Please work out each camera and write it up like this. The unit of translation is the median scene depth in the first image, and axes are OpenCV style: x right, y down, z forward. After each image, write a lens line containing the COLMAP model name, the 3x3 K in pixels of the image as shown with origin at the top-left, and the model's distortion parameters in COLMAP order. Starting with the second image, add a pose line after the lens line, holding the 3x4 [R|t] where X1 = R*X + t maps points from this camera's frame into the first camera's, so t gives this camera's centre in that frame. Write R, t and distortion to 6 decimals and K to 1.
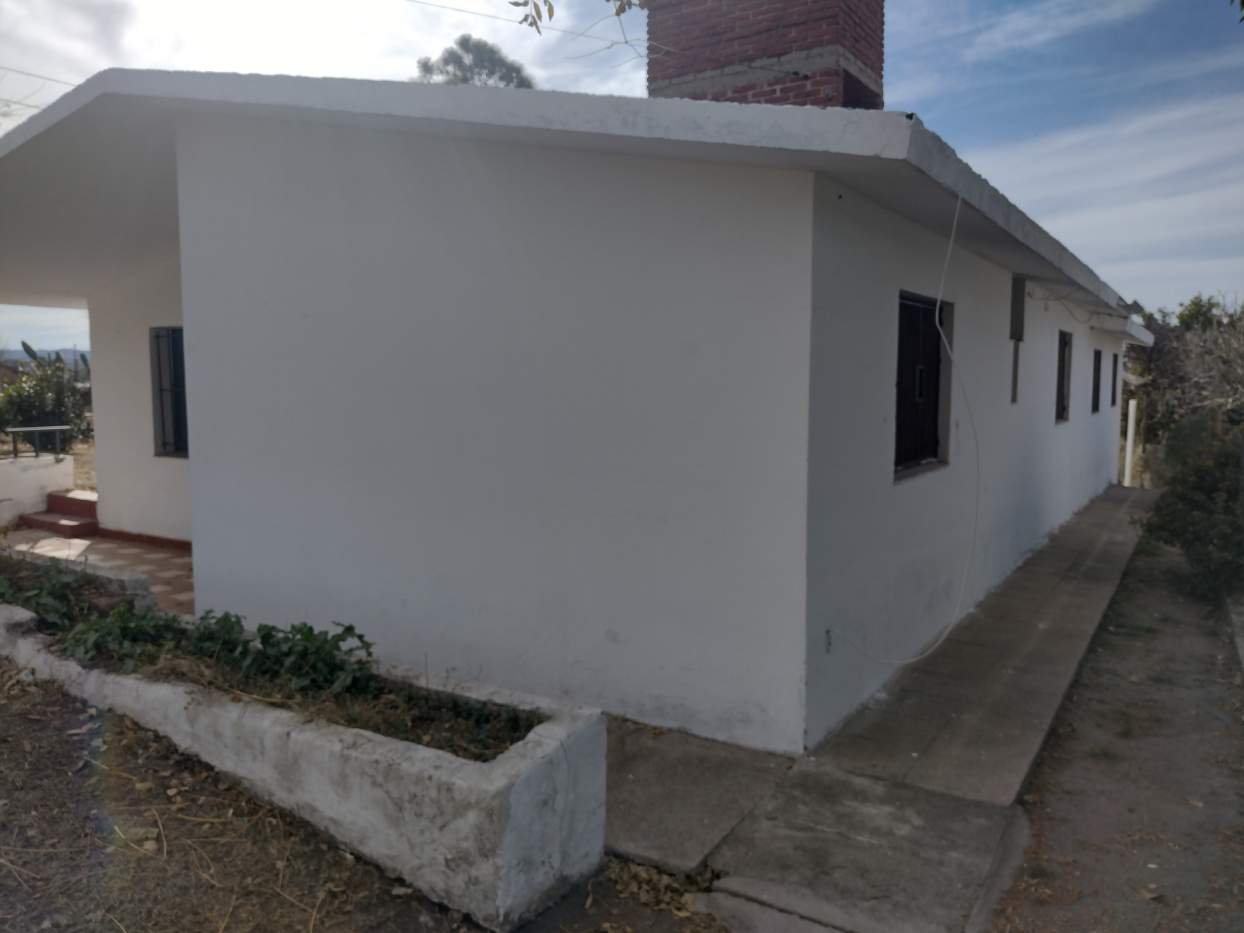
lens RADIAL K [[934.6, 0, 620.9], [0, 934.6, 460.7], [0, 0, 1]] dist [0.100215, -0.180329]
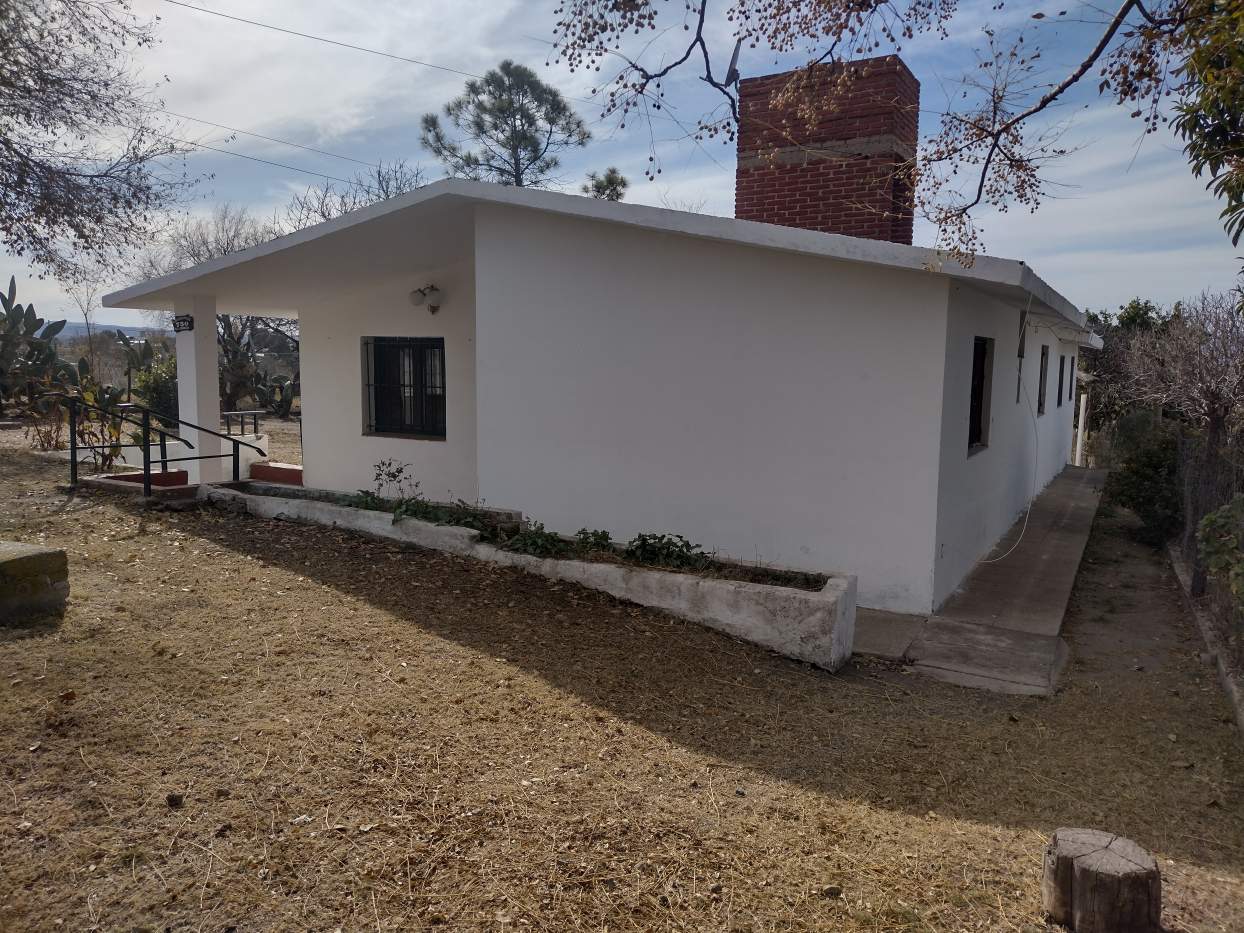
lens RADIAL K [[925.7, 0, 616.9], [0, 925.7, 460.5], [0, 0, 1]] dist [0.134018, -0.219254]
pose [[0.998515, 0.007931, 0.053905, -0.472856], [-0.009013, 0.999762, 0.019864, 0.001741], [-0.053734, -0.020321, 0.998348, -0.669651]]
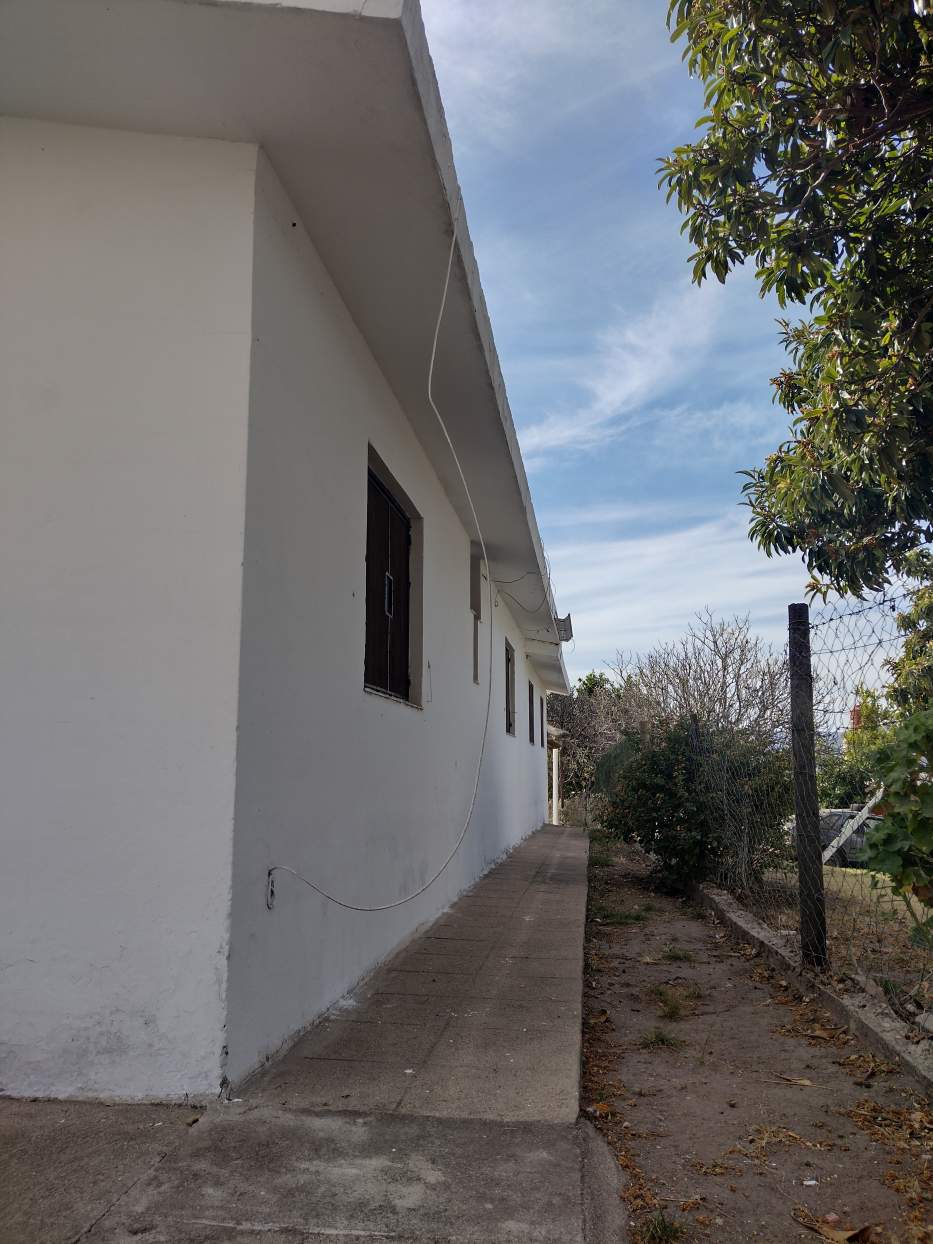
lens RADIAL K [[919.5, 0, 470.5], [0, 919.5, 623.7], [0, 0, 1]] dist [0.097526, -0.167529]
pose [[0.910293, 0.063209, 0.409110, 0.087974], [0.038270, 0.971192, -0.235205, 0.179130], [-0.412191, 0.229762, 0.881651, 0.405501]]
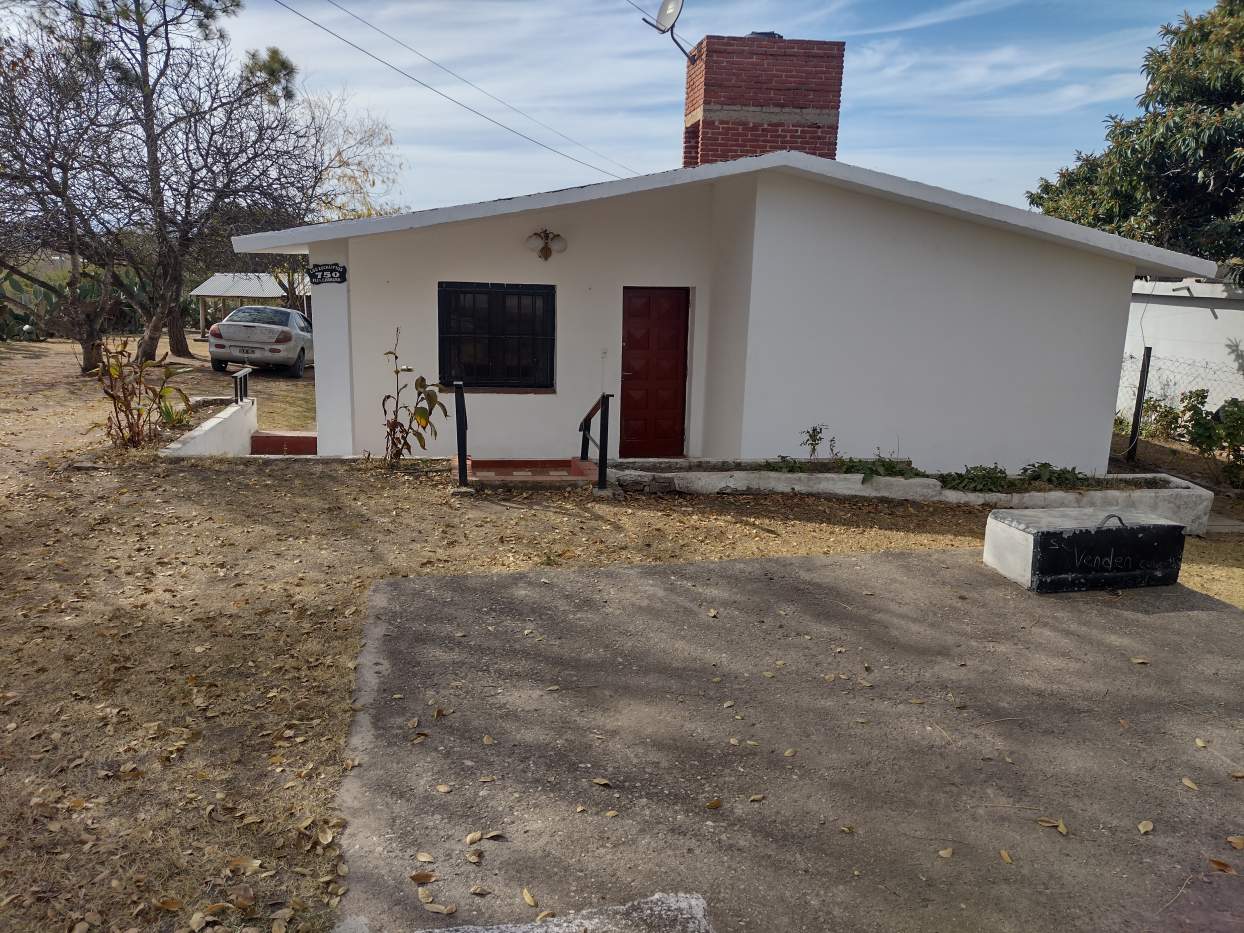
lens RADIAL K [[925.7, 0, 616.9], [0, 925.7, 460.5], [0, 0, 1]] dist [0.134018, -0.219254]
pose [[0.752791, -0.116925, 0.647792, -2.416607], [0.030169, 0.989192, 0.143487, -0.180094], [-0.657568, -0.088472, 0.748182, -0.030101]]
